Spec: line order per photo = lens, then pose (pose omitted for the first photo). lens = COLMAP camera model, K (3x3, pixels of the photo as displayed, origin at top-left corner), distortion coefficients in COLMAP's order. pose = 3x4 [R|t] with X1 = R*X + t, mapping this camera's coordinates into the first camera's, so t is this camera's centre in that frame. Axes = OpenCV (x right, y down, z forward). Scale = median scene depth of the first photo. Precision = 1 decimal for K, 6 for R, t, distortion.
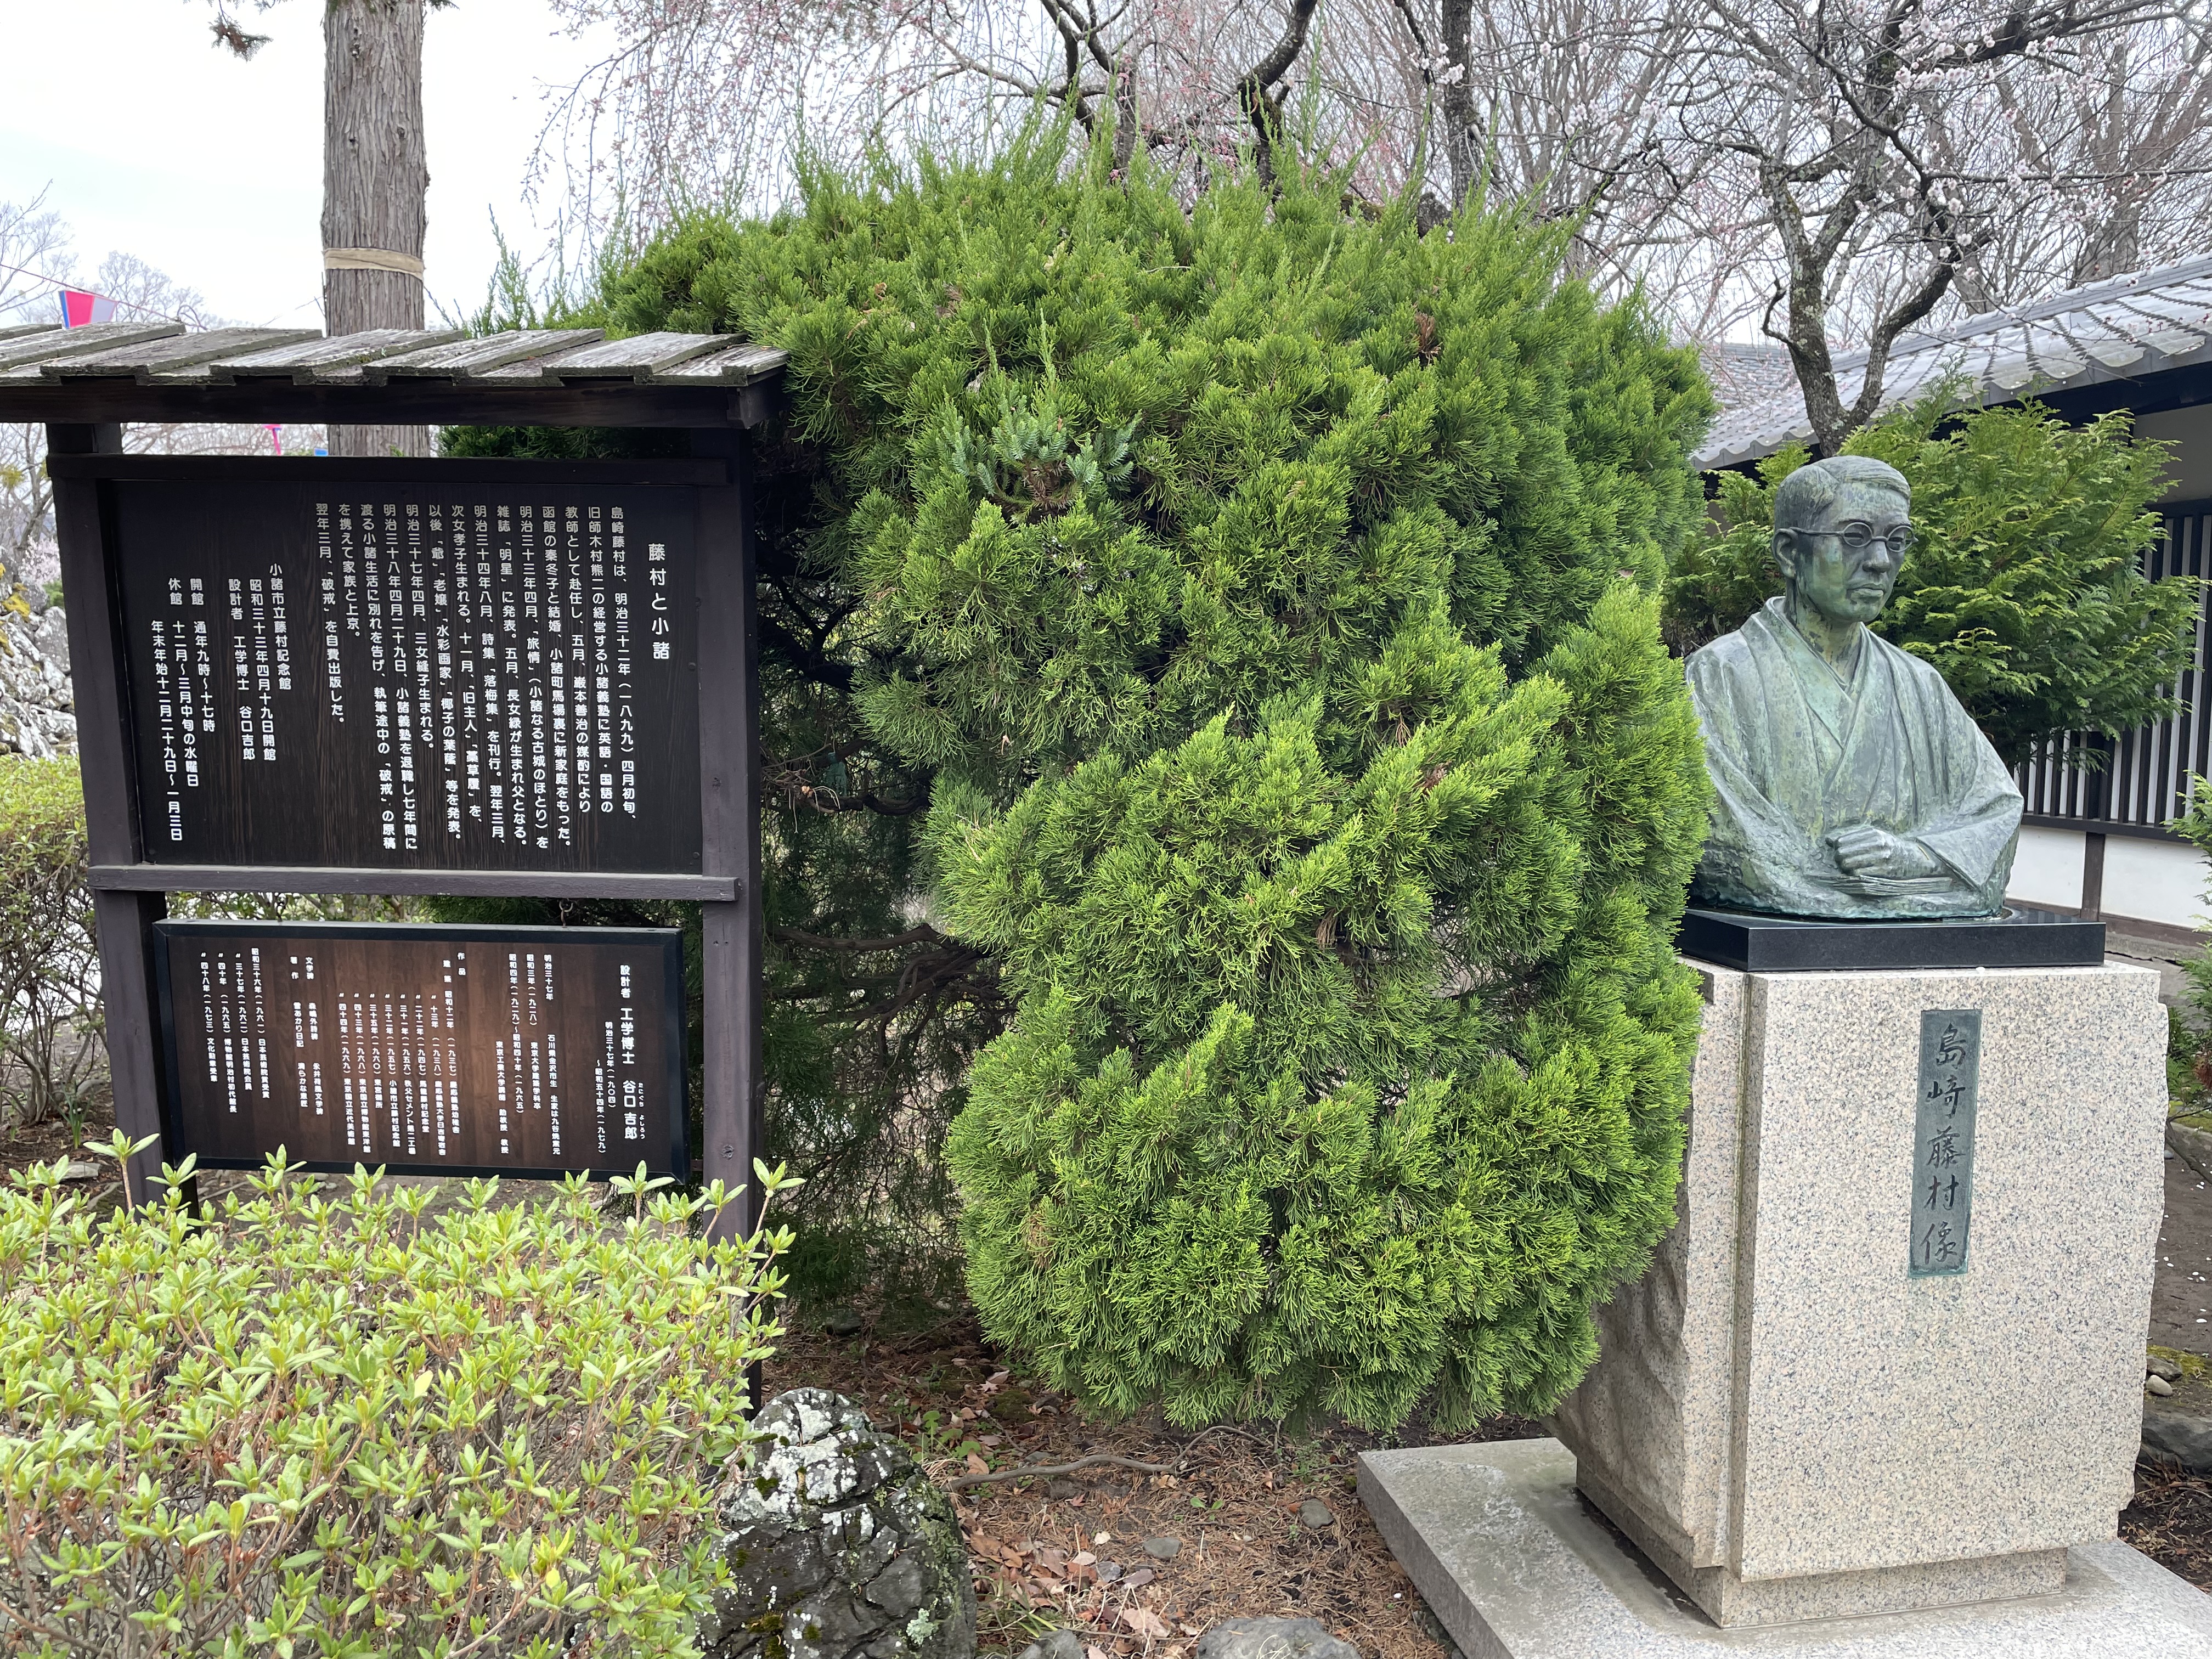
lens RADIAL K [[1709.0, 0, 1103.1], [0, 1709.0, 825.4], [0, 0, 1]] dist [0.090938, -0.113295]
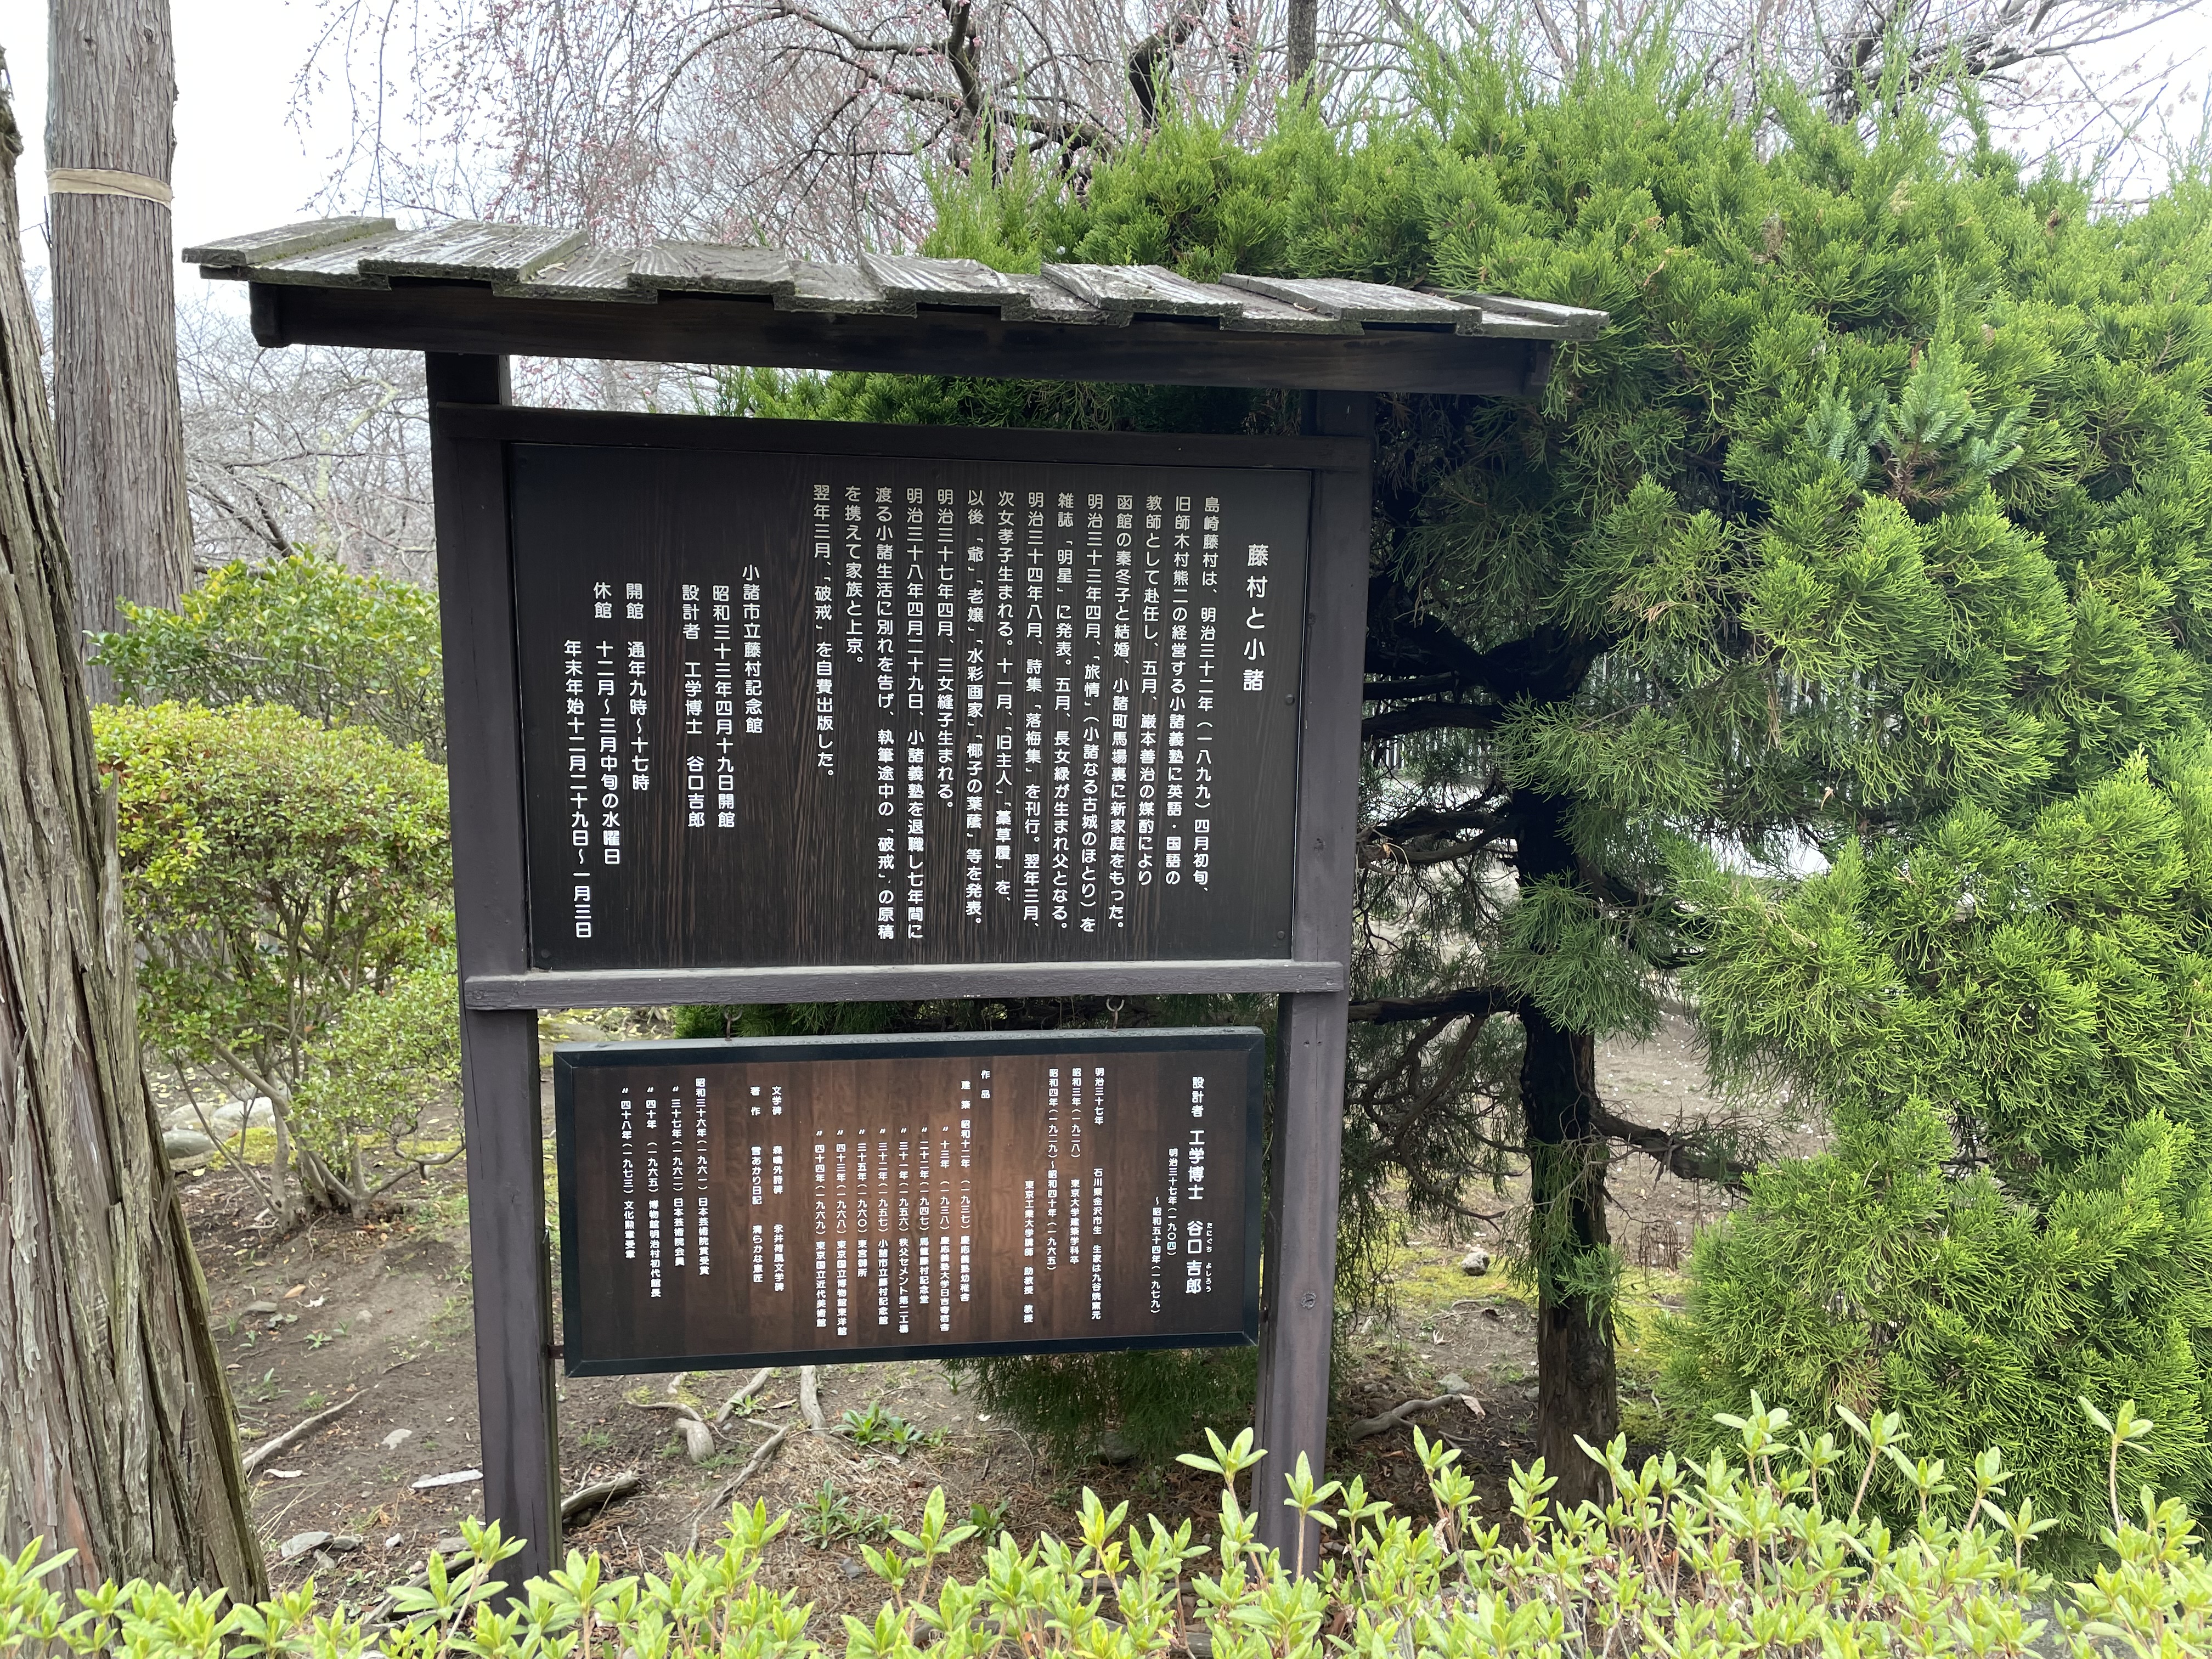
lens RADIAL K [[1709.0, 0, 1121.5], [0, 1709.0, 849.3], [0, 0, 1]] dist [0.090938, -0.113295]
pose [[0.972346, -0.024049, 0.232302, -0.489604], [0.020604, 0.999639, 0.017244, -0.037597], [-0.232633, -0.011981, 0.972491, 0.240129]]
